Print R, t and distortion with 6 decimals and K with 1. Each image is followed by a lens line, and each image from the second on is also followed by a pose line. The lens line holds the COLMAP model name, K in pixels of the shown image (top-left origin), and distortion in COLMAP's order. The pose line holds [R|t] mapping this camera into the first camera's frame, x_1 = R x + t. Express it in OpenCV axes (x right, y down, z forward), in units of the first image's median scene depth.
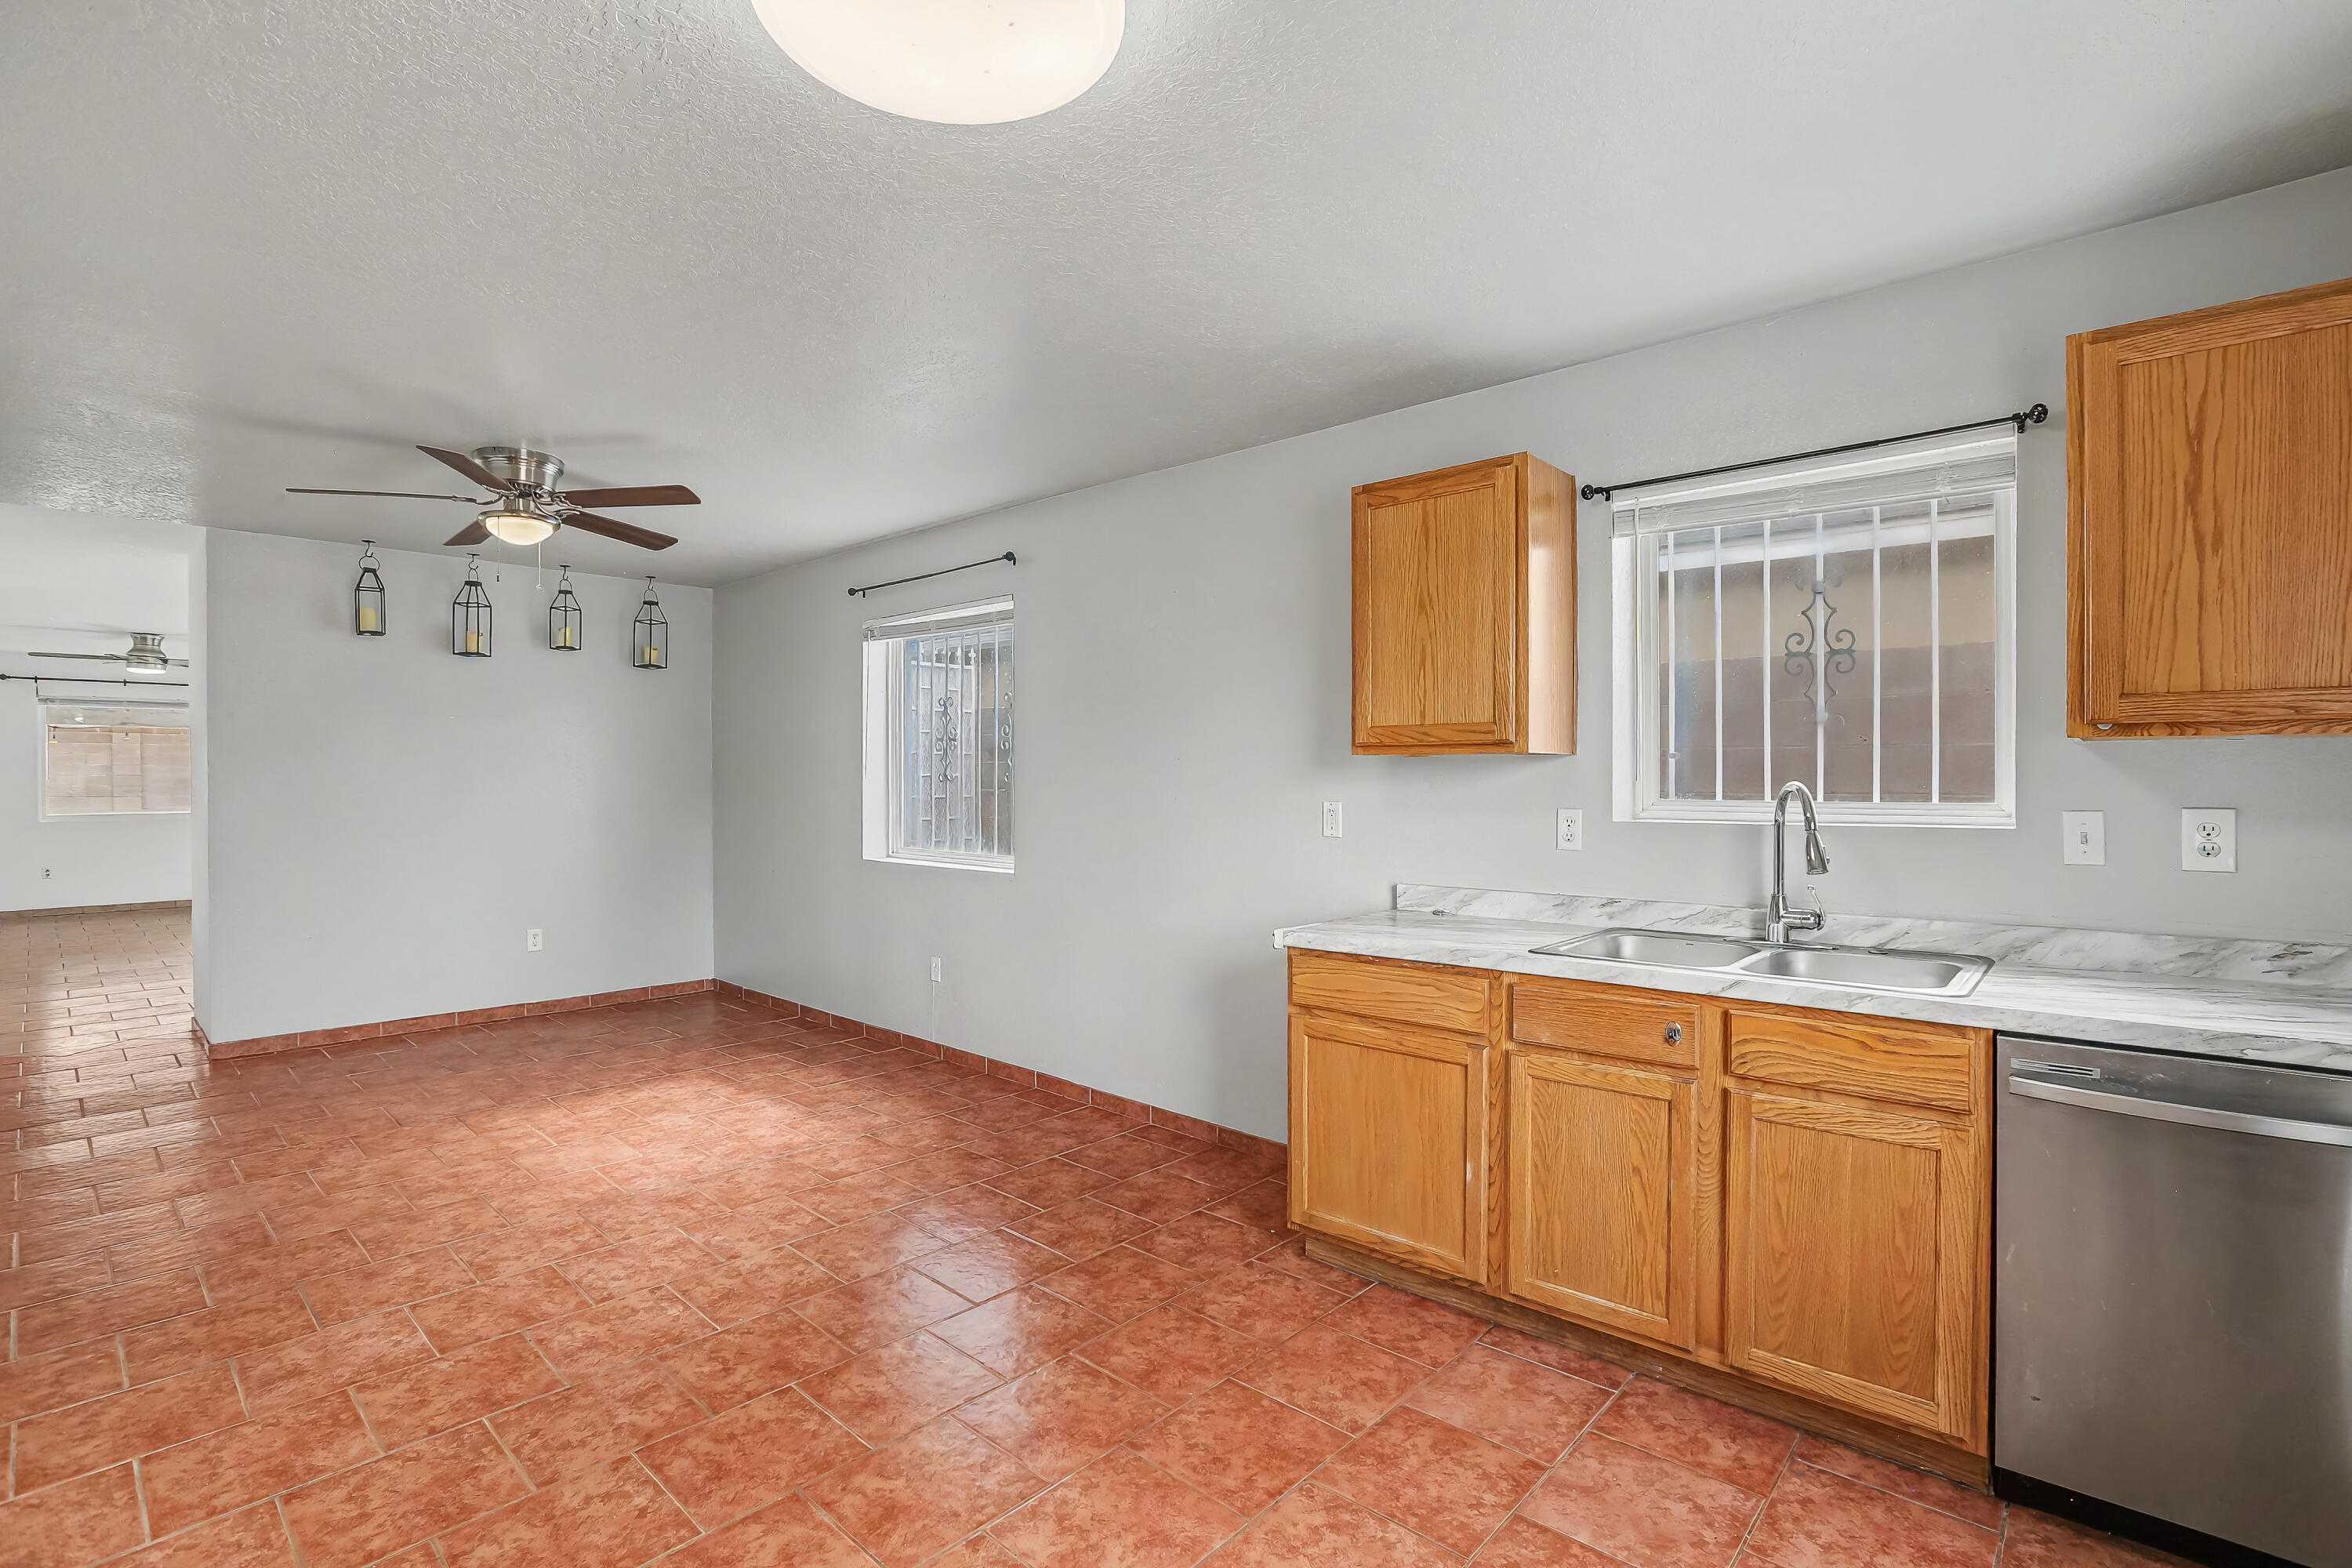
lens RADIAL K [[1076.9, 0, 1184.0], [0, 1076.9, 795.4], [0, 0, 1]] dist [-0.045792, 0.013821]
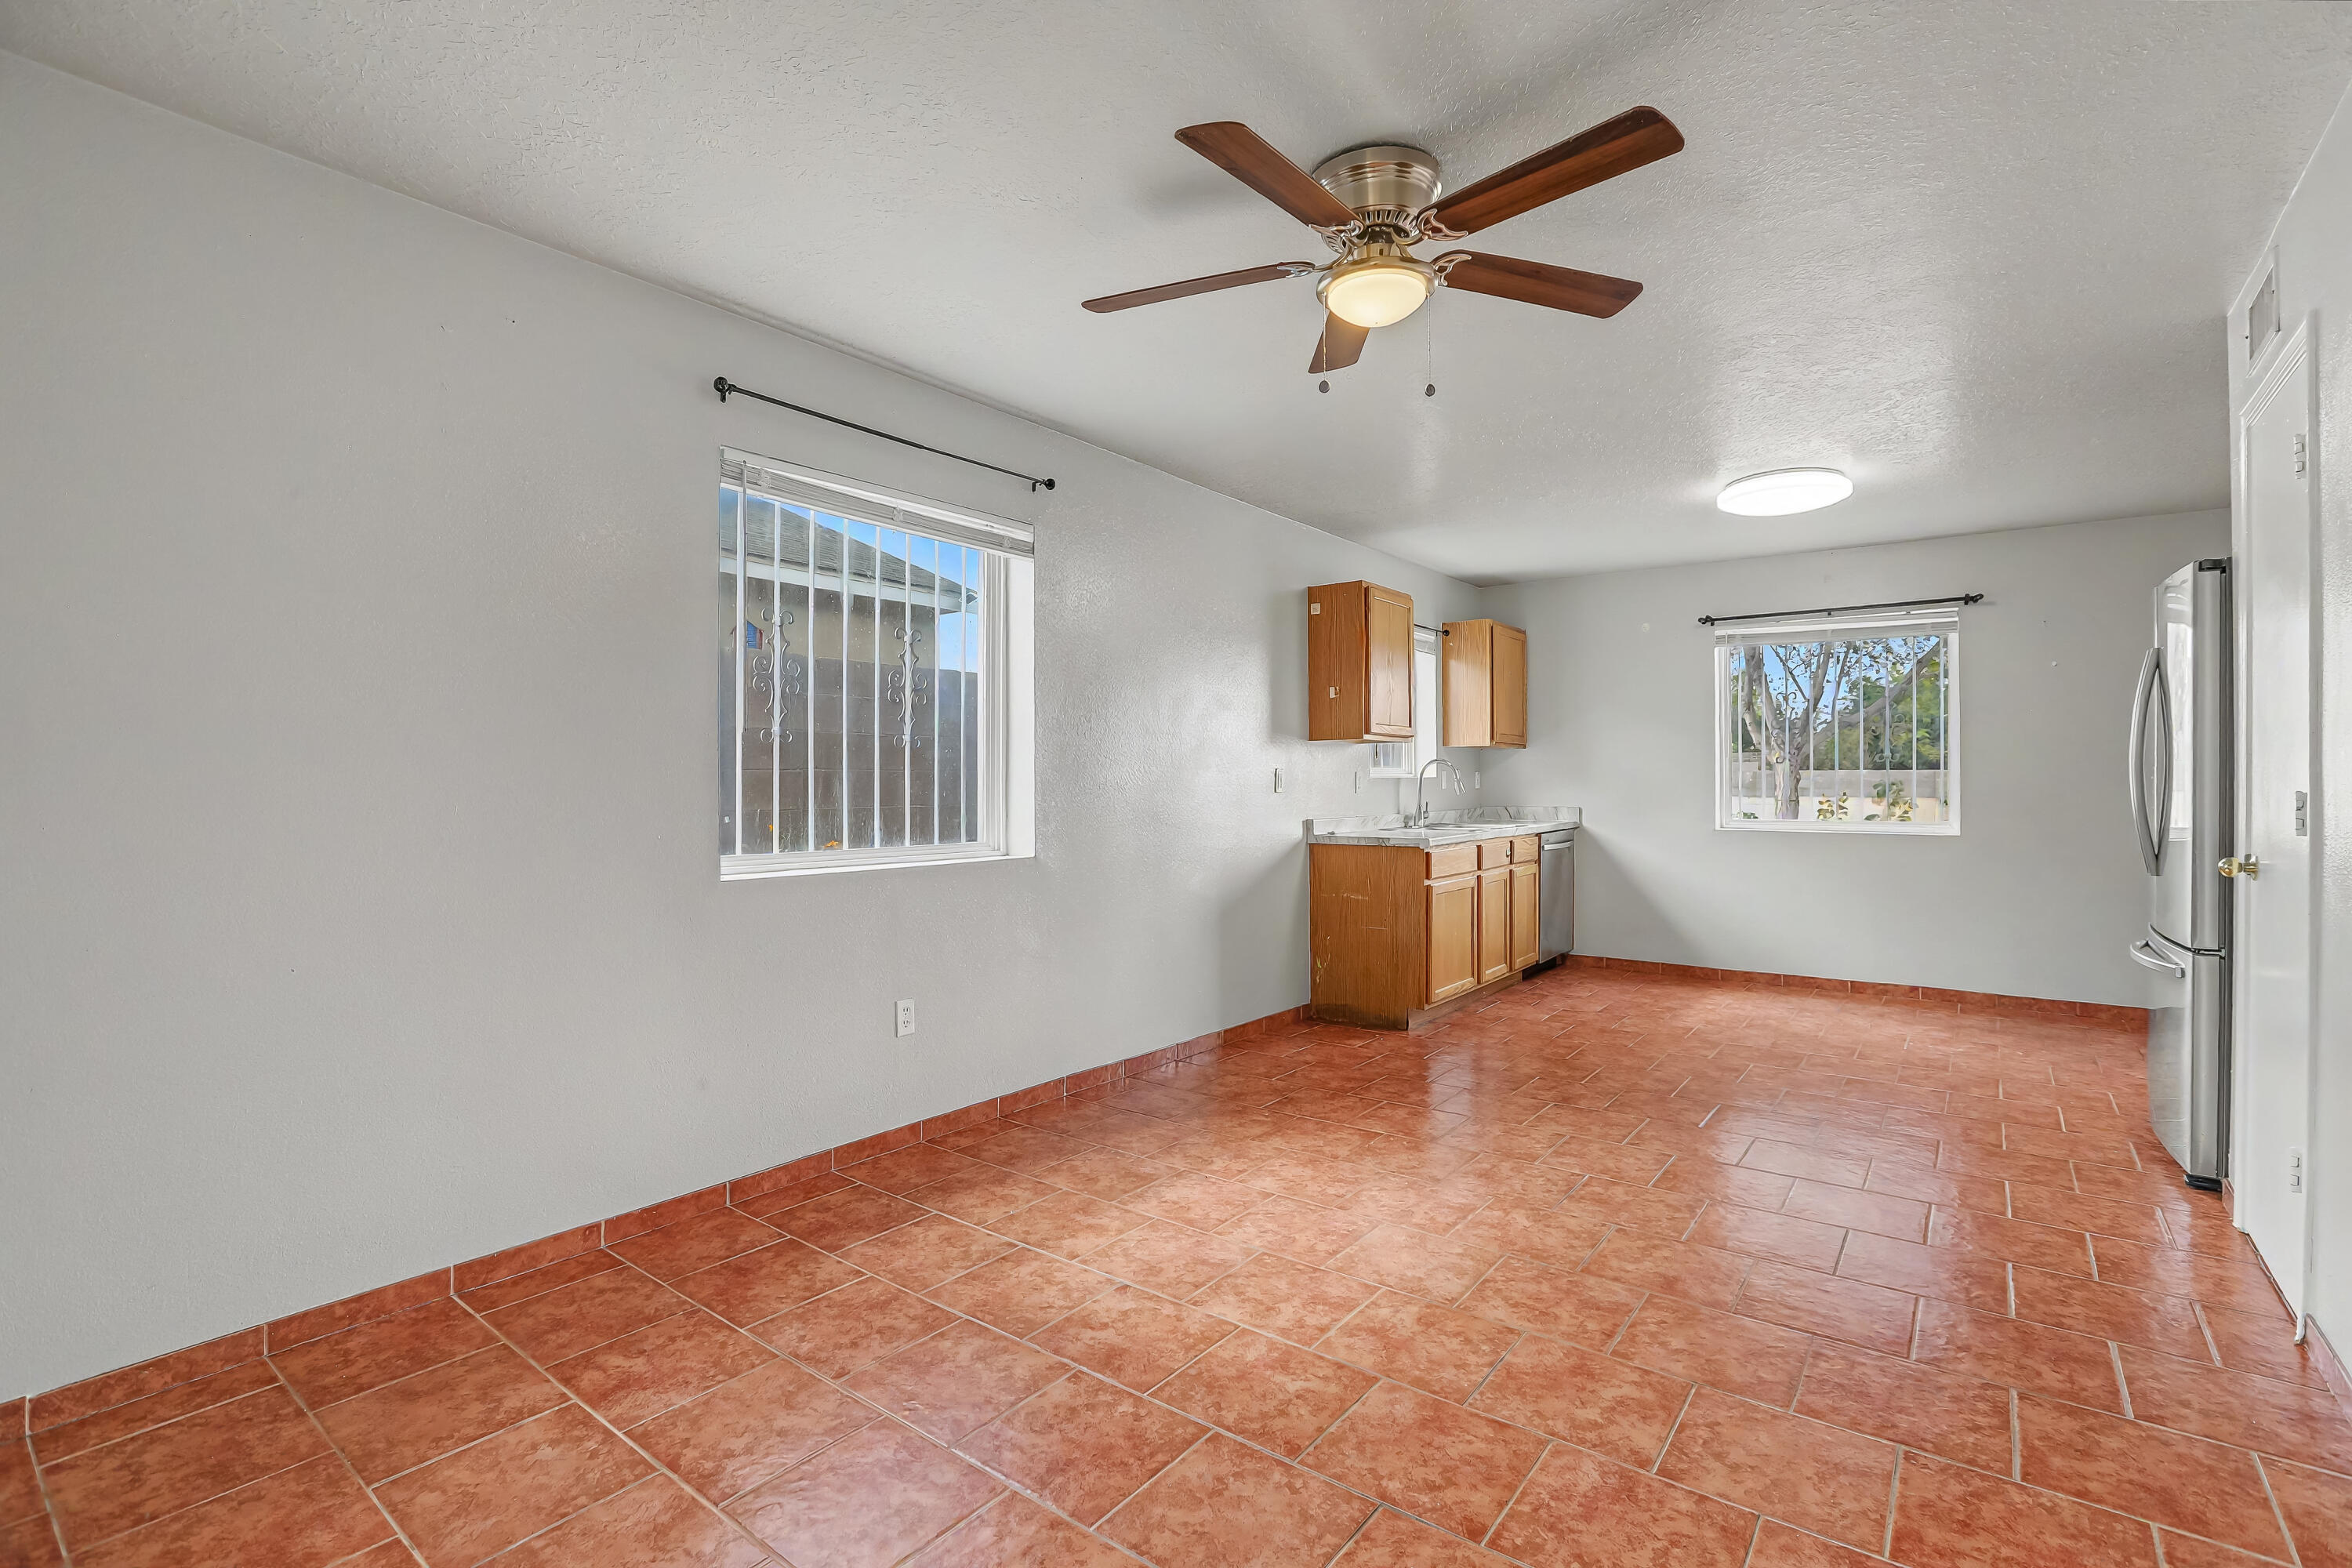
lens RADIAL K [[1076.9, 0, 1173.5], [0, 1076.9, 784.2], [0, 0, 1]] dist [-0.045792, 0.013821]
pose [[-0.078102, -0.004901, 0.996933, -1.339929], [0.014074, 0.999883, 0.006018, 0.016261], [-0.996846, 0.014500, -0.078024, 1.276865]]
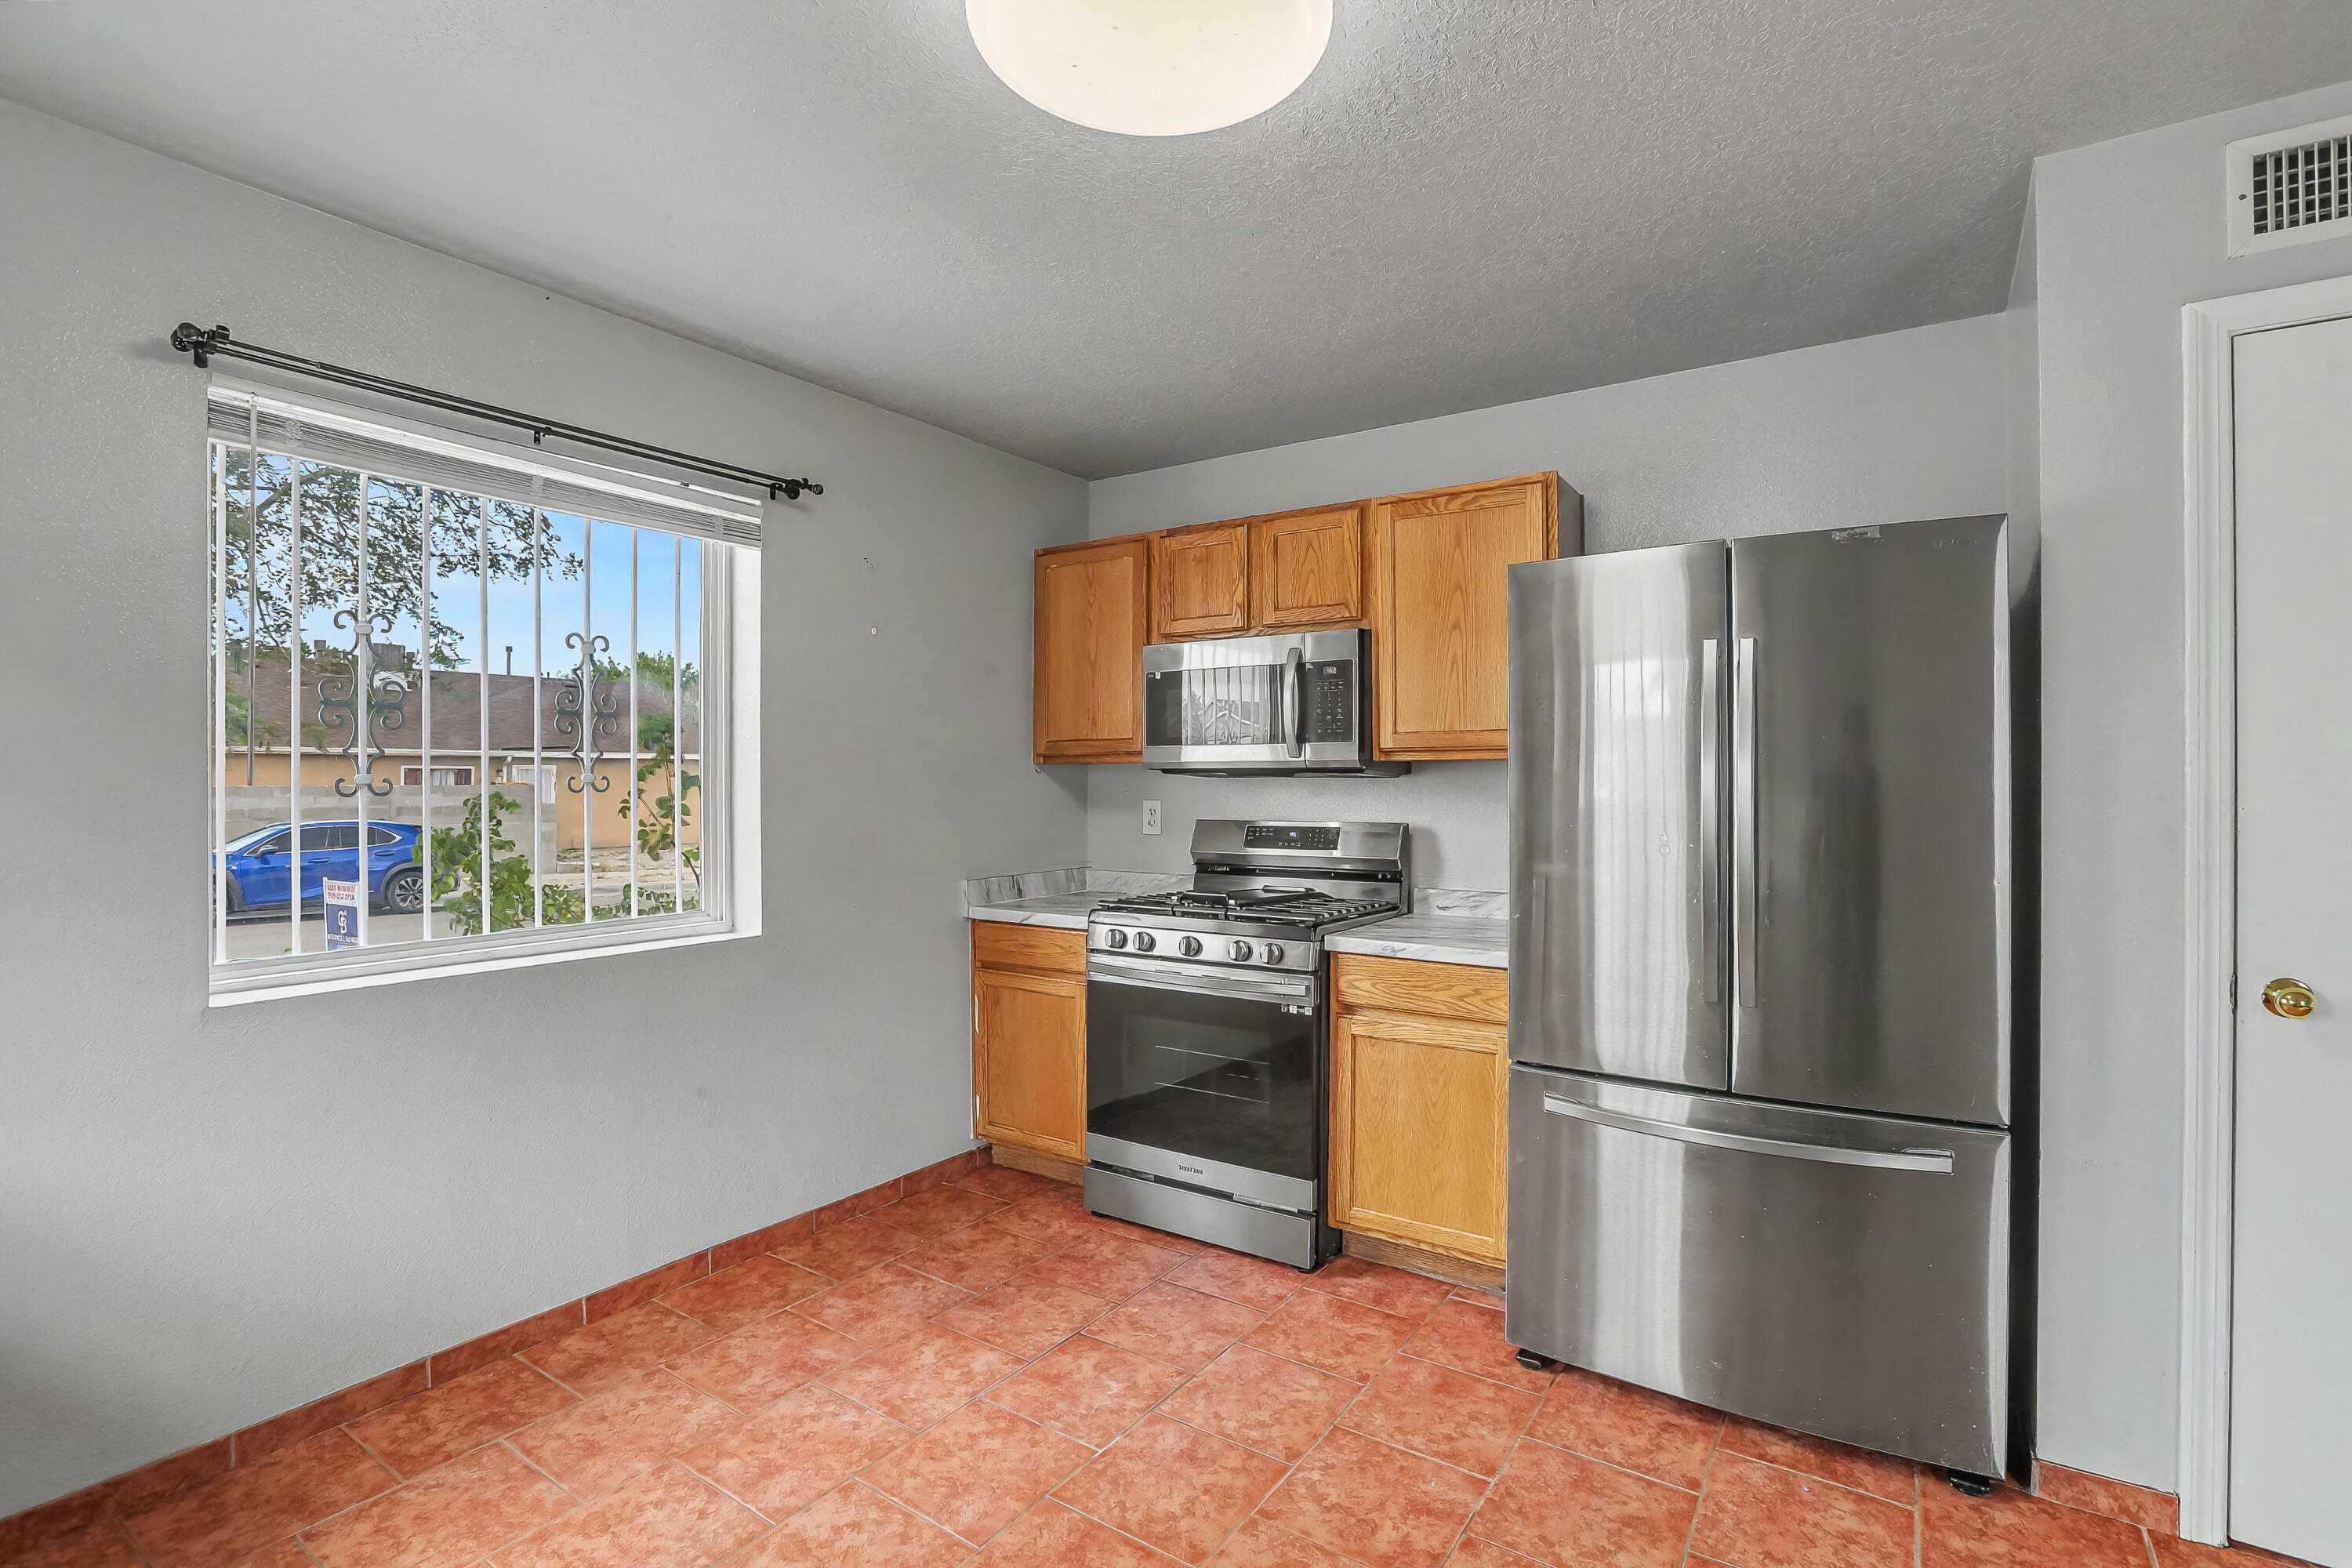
lens RADIAL K [[1076.9, 0, 1189.9], [0, 1076.9, 786.9], [0, 0, 1]] dist [-0.045792, 0.013821]
pose [[-0.990220, 0.001402, -0.139506, -0.066415], [-0.002072, 0.999691, 0.024754, -0.019188], [0.139498, 0.024801, -0.989912, 0.850862]]
